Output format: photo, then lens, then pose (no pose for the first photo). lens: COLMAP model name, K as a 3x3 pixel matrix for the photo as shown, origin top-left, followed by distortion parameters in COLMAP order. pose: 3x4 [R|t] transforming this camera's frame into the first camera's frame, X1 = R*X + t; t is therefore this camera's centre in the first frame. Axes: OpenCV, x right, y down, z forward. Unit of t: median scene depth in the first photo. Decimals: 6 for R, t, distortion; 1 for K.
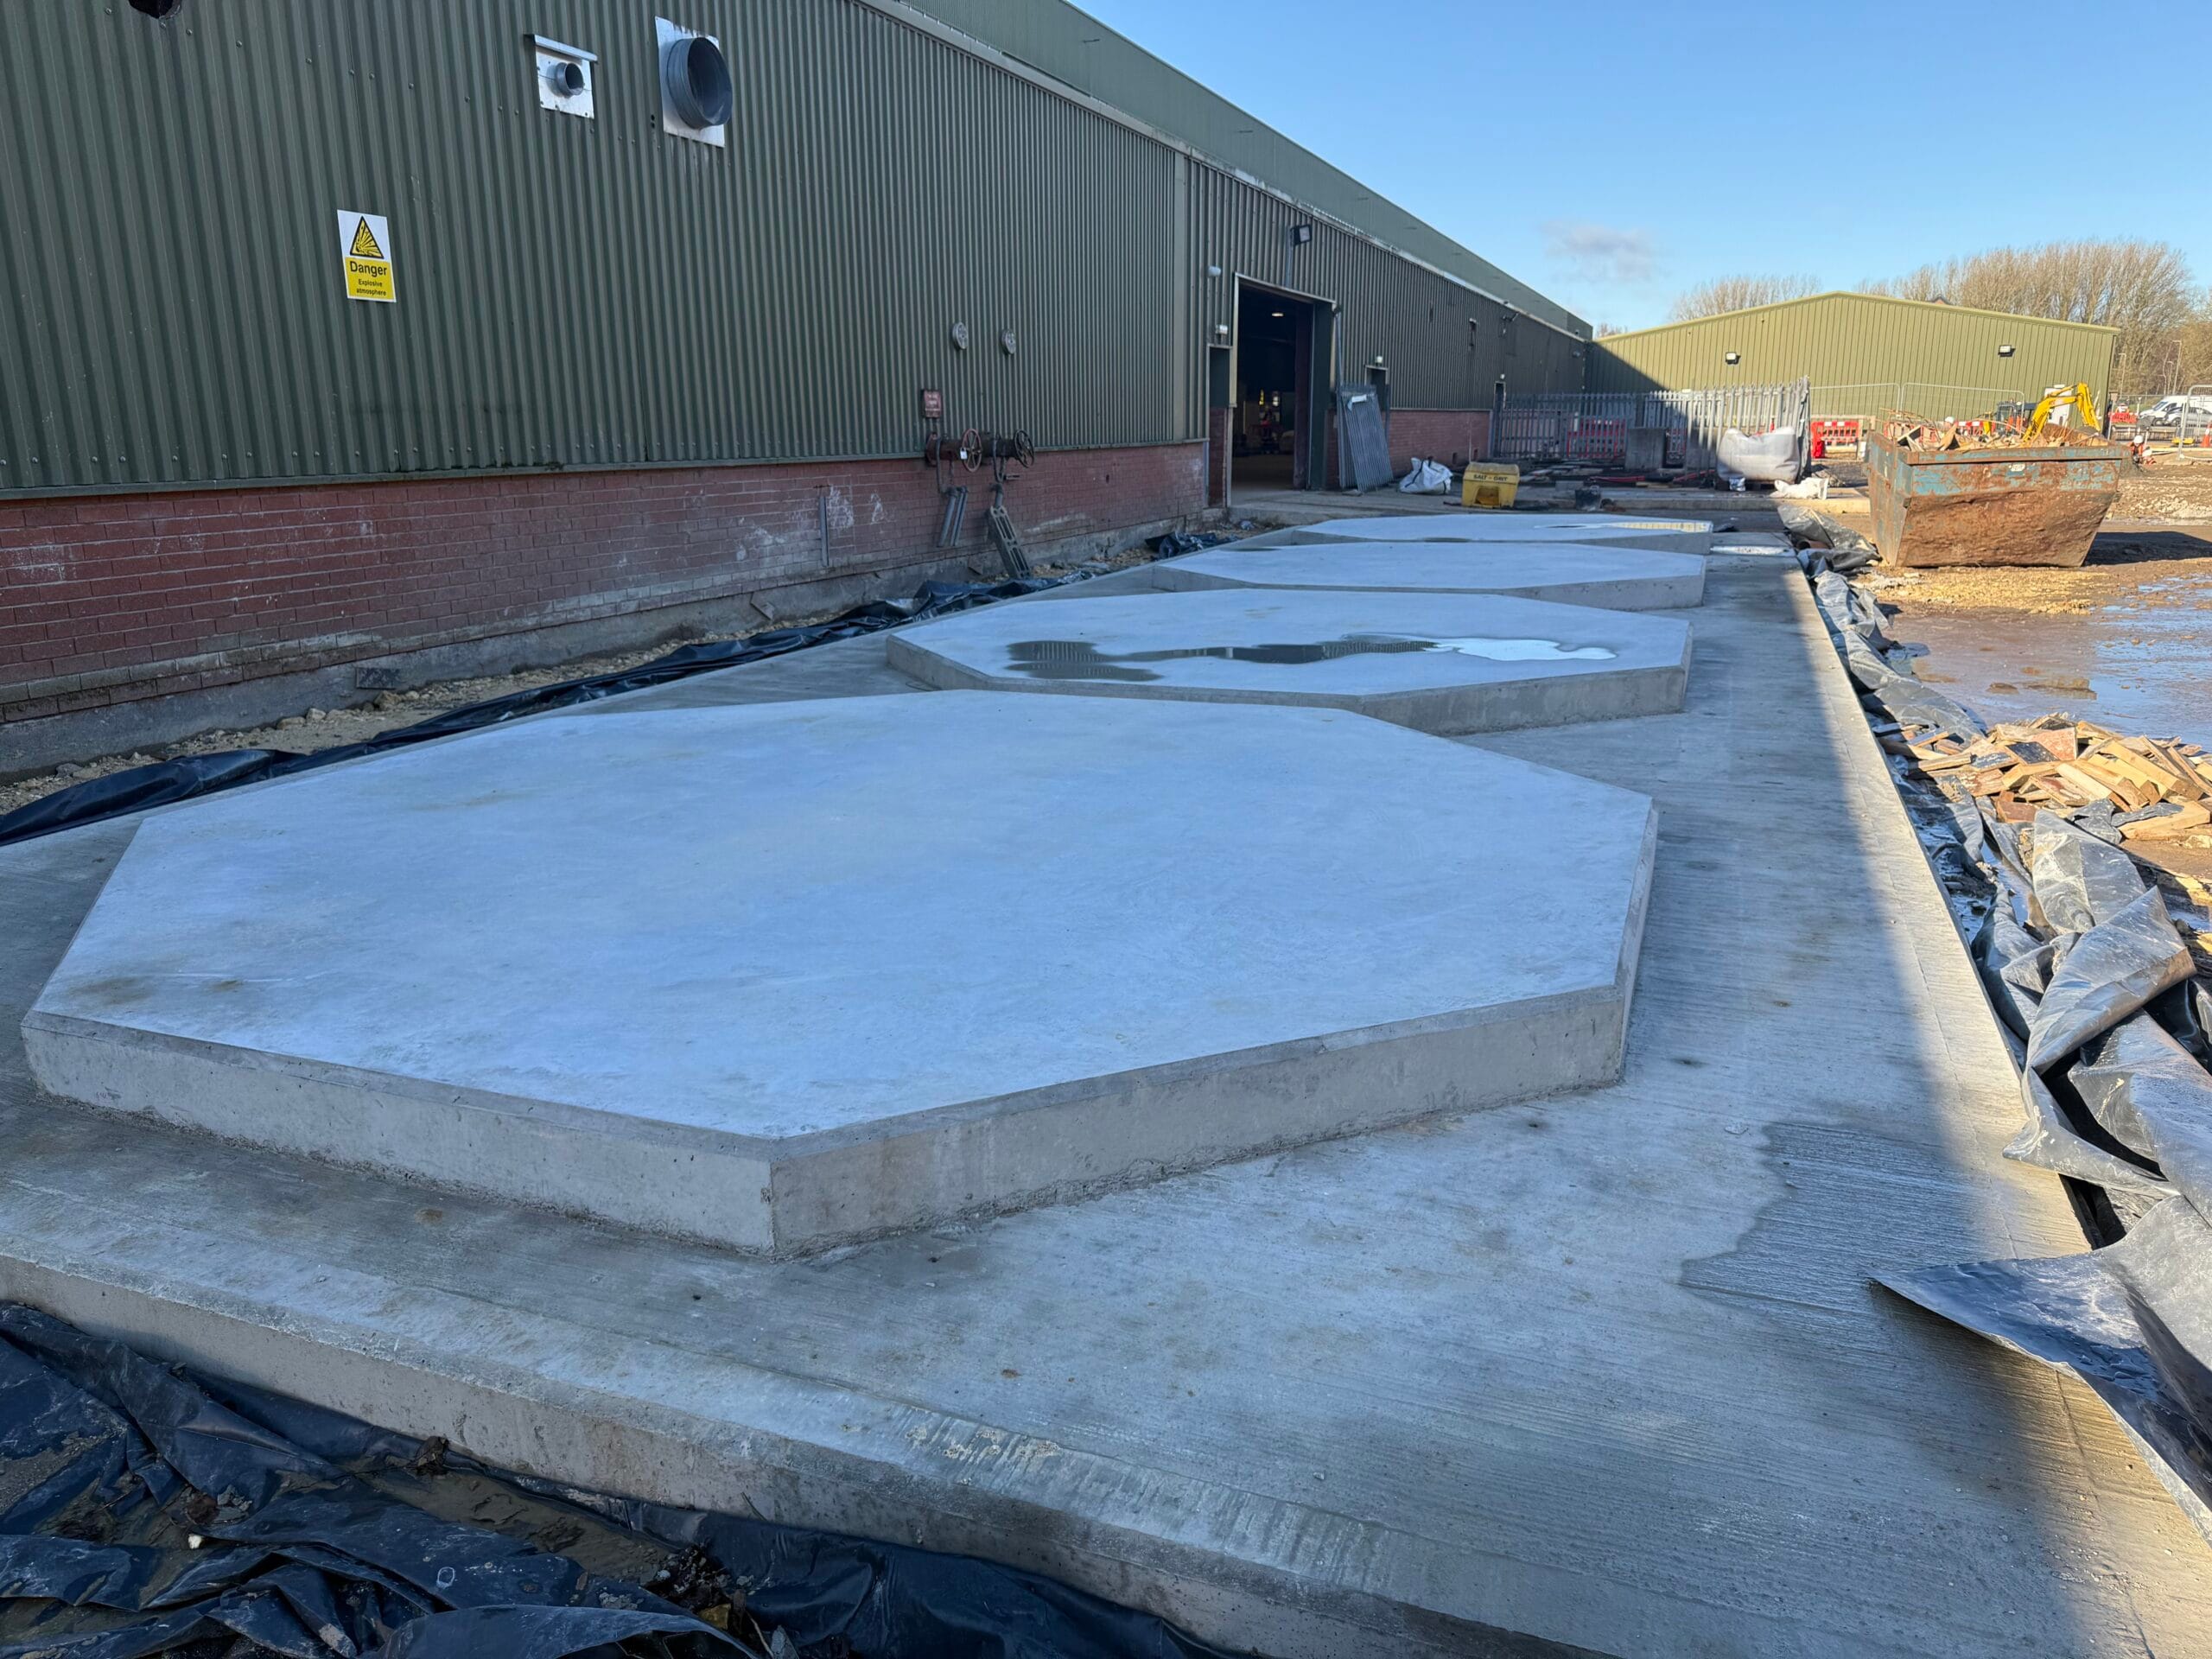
lens RADIAL K [[1571.7, 0, 1088.9], [0, 1571.7, 825.4], [0, 0, 1]] dist [0.063965, -0.085157]
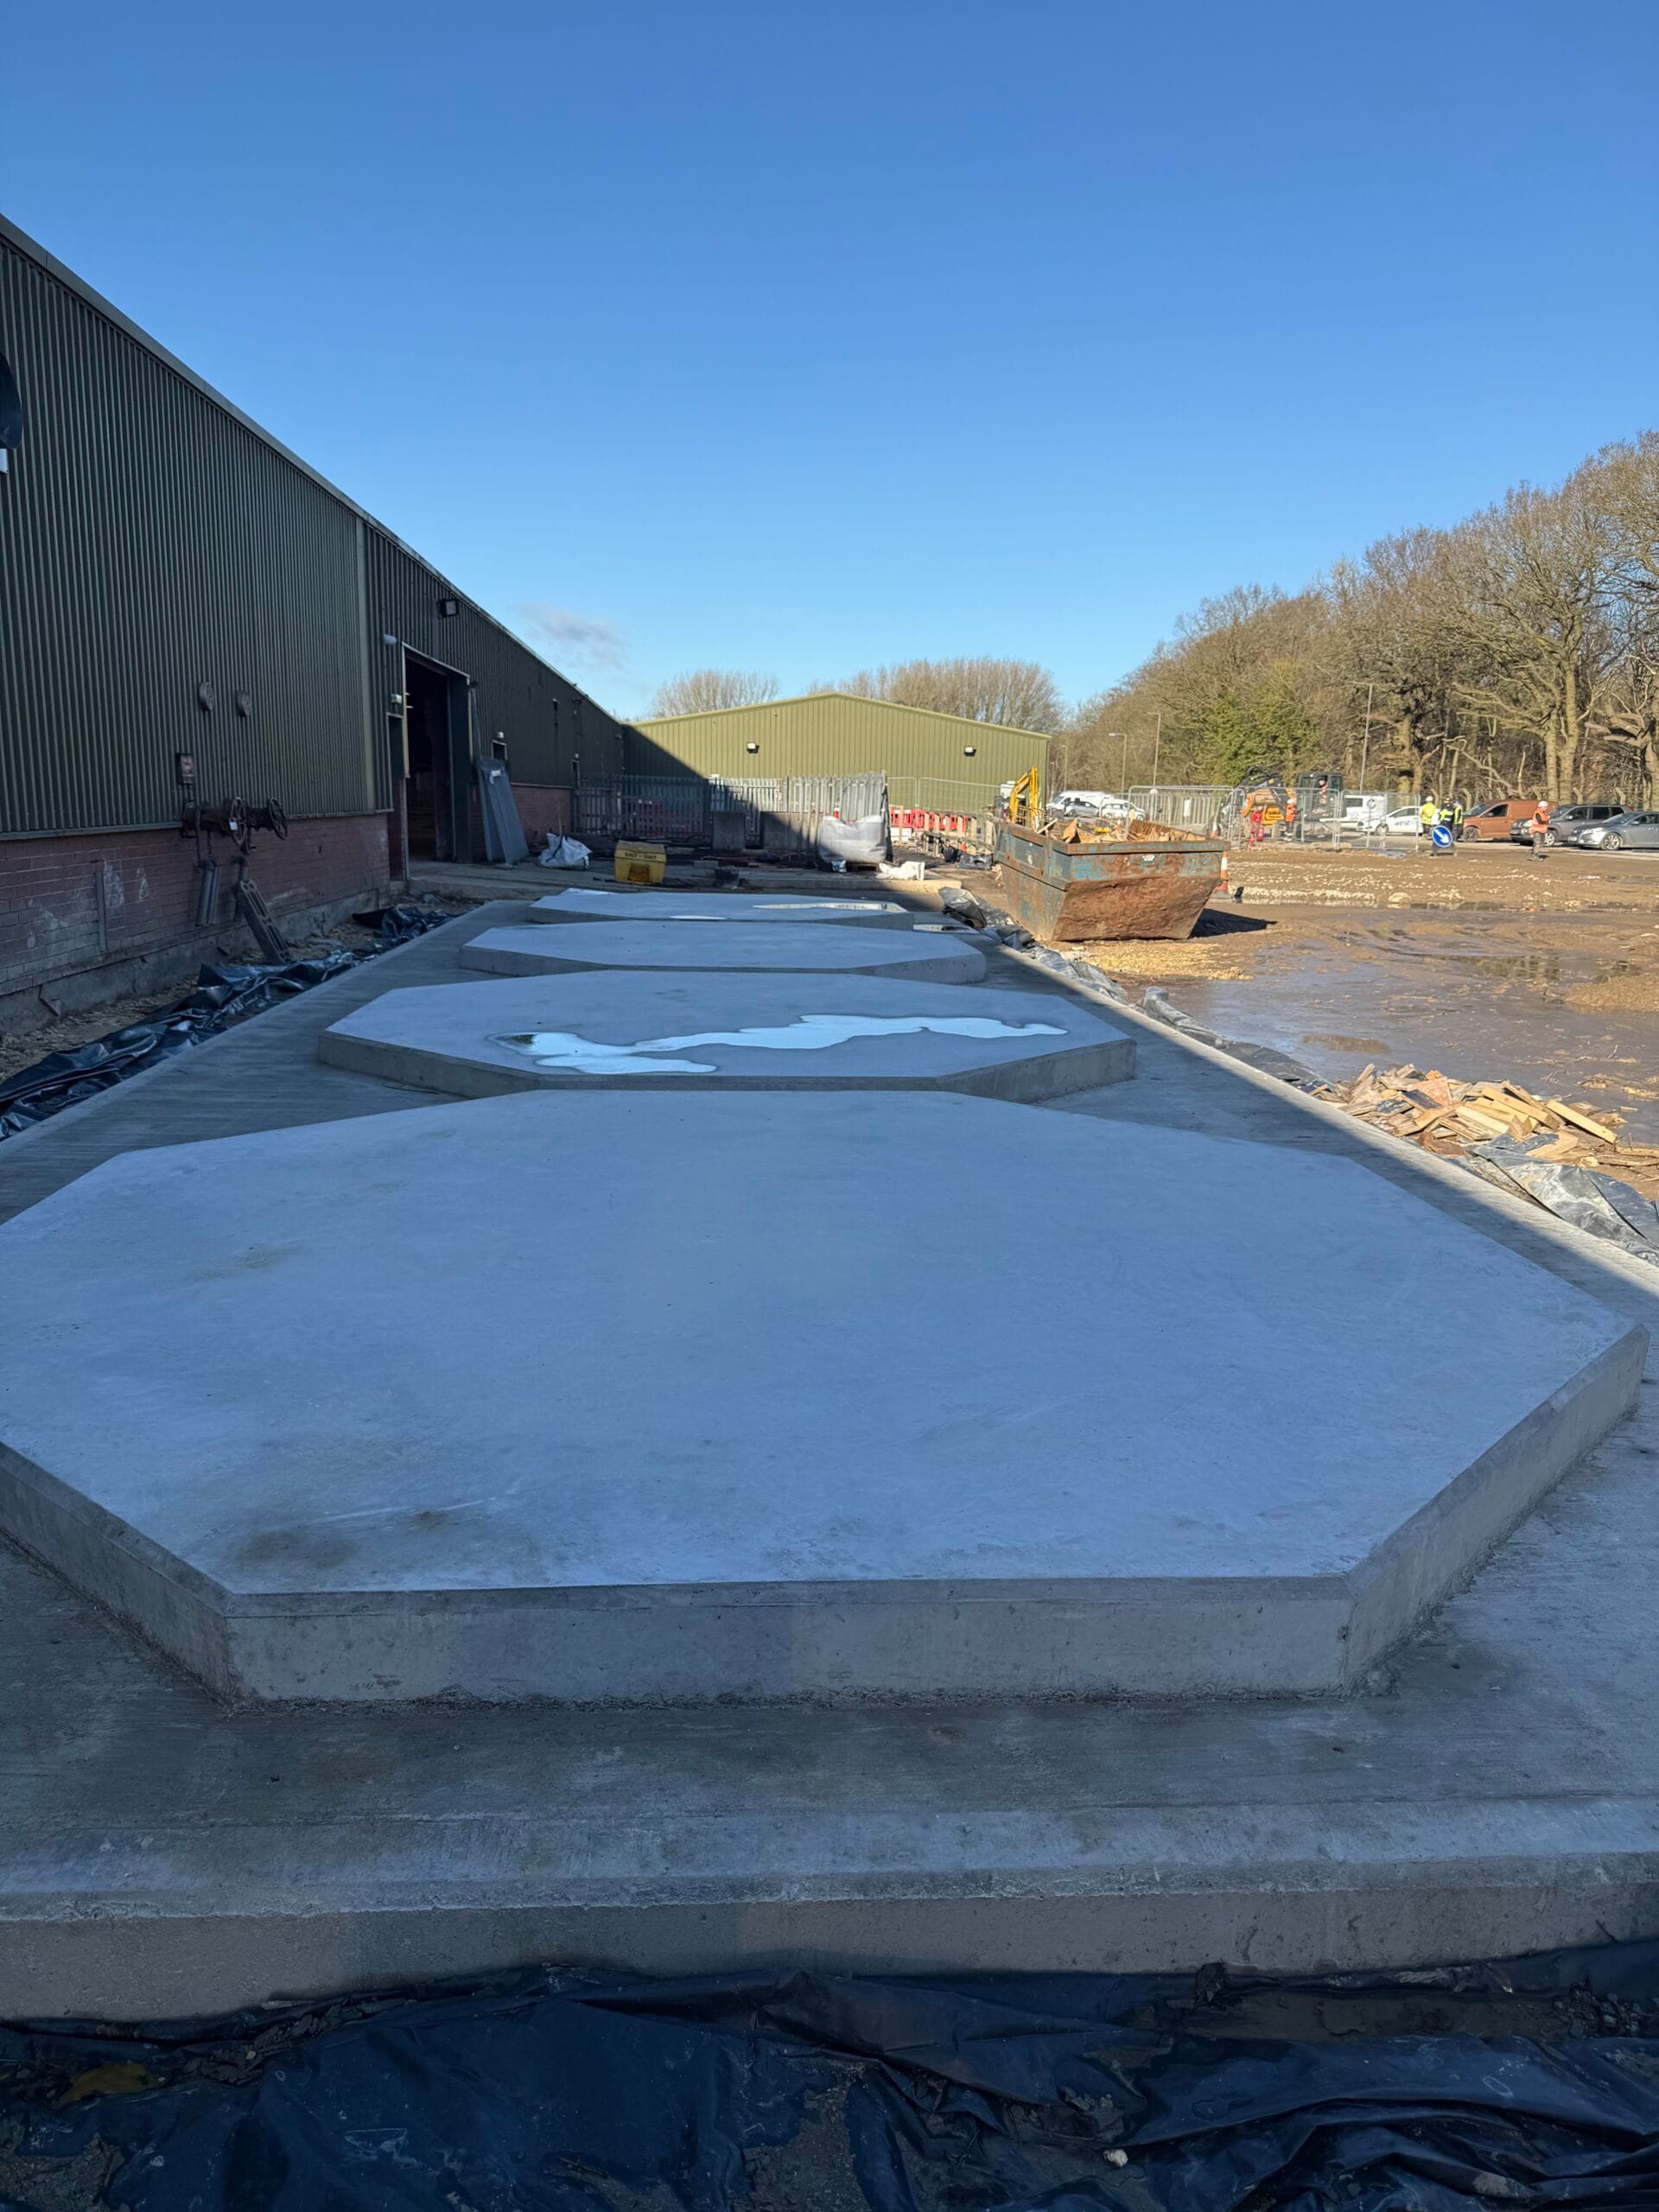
lens RADIAL K [[1571.7, 0, 830.6], [0, 1571.7, 1118.3], [0, 0, 1]] dist [0.063965, -0.085157]
pose [[0.899642, -0.058443, 0.432700, -0.518396], [0.078155, 0.996551, -0.027896, -0.047782], [-0.429577, 0.058914, 0.901106, 0.130360]]
